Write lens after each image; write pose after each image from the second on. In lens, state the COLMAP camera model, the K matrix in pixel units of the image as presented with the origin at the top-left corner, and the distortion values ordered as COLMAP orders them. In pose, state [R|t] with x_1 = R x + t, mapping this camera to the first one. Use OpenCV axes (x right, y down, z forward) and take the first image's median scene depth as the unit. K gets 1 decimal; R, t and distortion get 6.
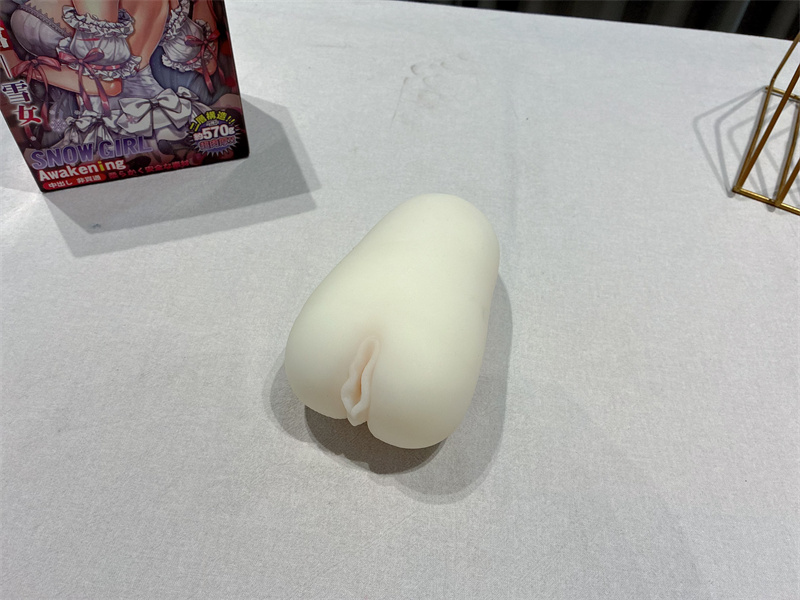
lens RADIAL K [[610.1, 0, 400.8], [0, 610.1, 290.2], [0, 0, 1]] dist [0.059702, -0.096107]
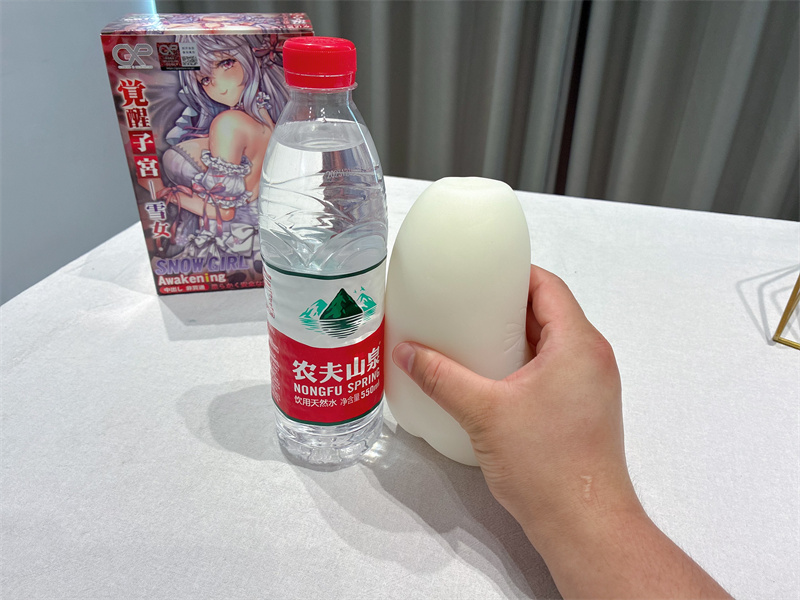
lens RADIAL K [[610.1, 0, 396.0], [0, 610.1, 297.6], [0, 0, 1]] dist [0.059702, -0.096107]
pose [[0.984954, 0.055255, -0.163744, 0.096795], [-0.105919, 0.941699, -0.319349, 0.203331], [0.136552, 0.331887, 0.933383, -0.088316]]
